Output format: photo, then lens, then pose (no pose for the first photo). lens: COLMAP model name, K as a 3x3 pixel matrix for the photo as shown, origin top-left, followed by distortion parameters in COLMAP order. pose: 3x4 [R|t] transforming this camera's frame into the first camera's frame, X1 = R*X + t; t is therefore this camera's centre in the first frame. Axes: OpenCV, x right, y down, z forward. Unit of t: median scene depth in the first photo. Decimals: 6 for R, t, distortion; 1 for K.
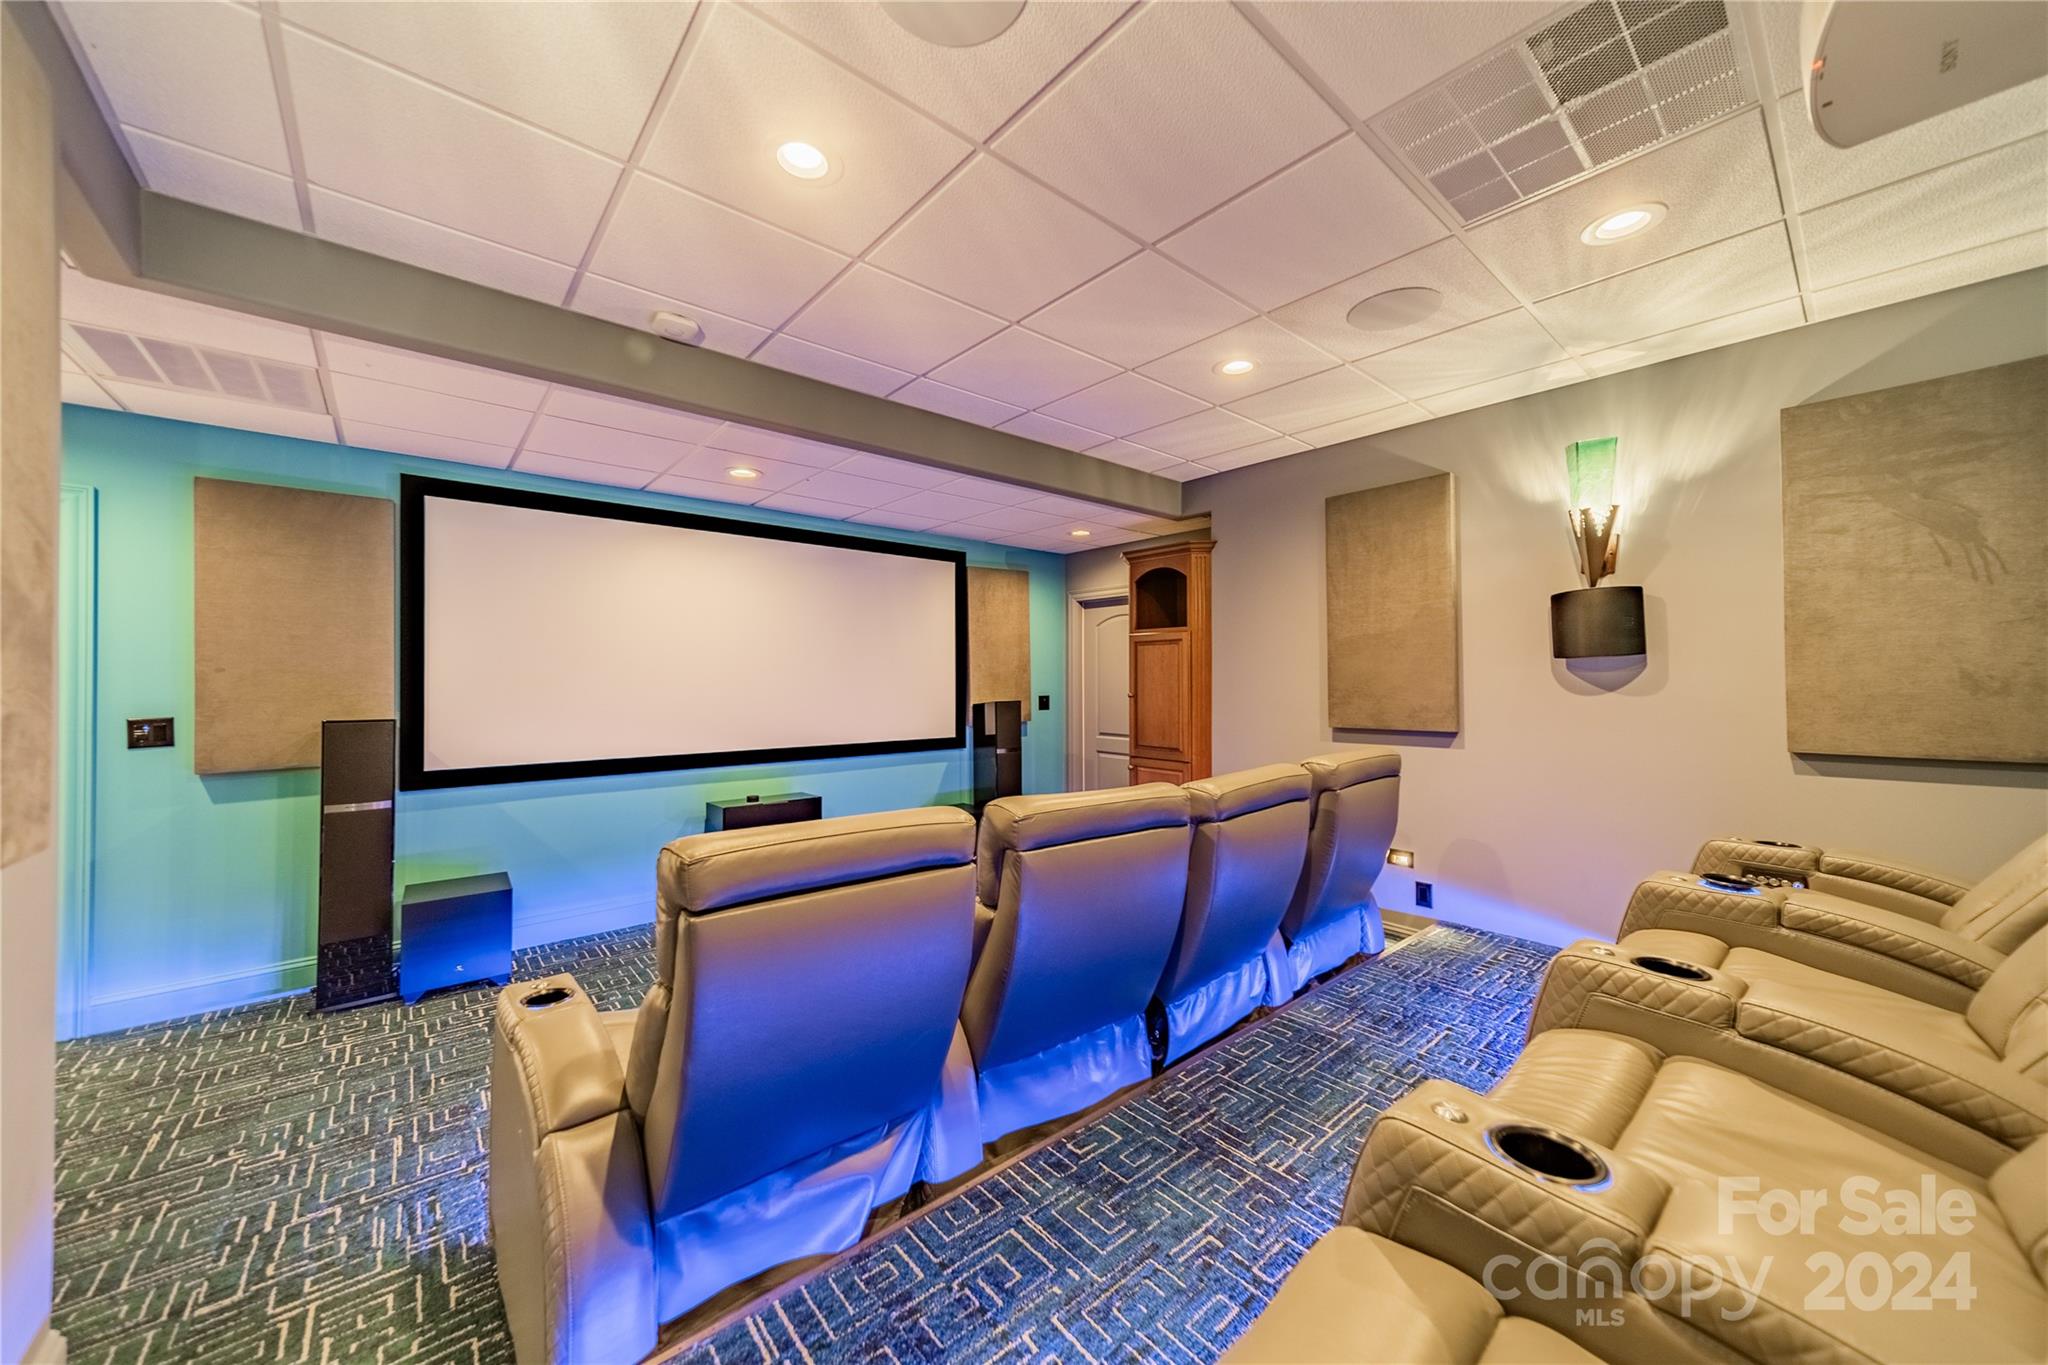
lens RADIAL K [[730.9, 0, 1026.4], [0, 730.9, 675.0], [0, 0, 1]] dist [0.000270, 0.000103]
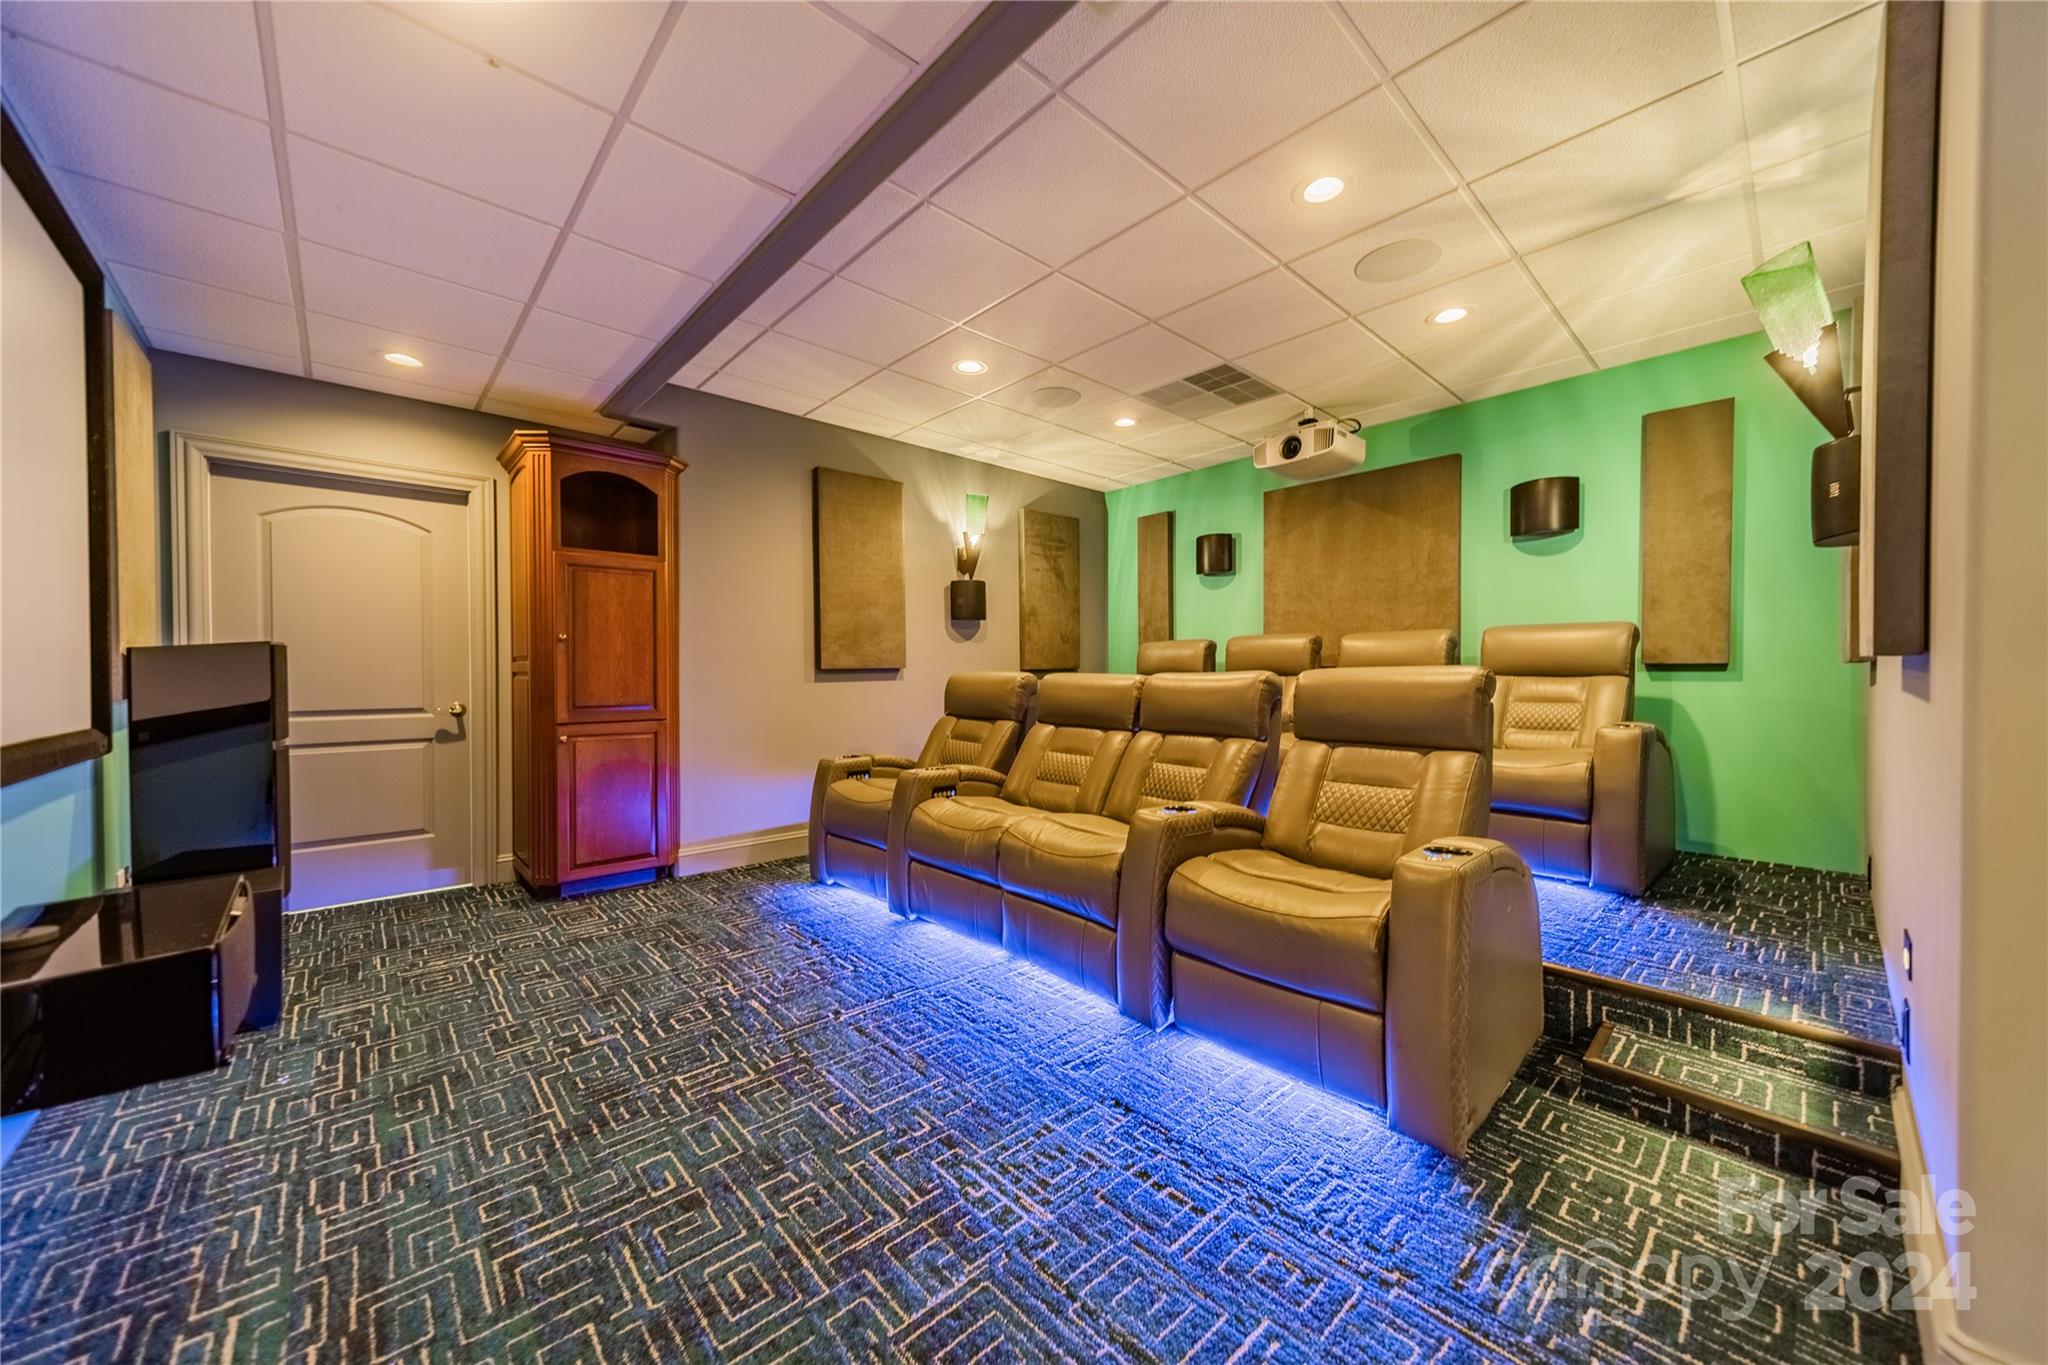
lens RADIAL K [[730.9, 0, 1027.0], [0, 730.9, 681.5], [0, 0, 1]] dist [0.000270, 0.000103]
pose [[-0.034094, -0.011053, 0.999358, -1.062937], [-0.000553, 0.999939, 0.011040, 0.113136], [-0.999418, -0.000176, -0.034098, 1.032066]]
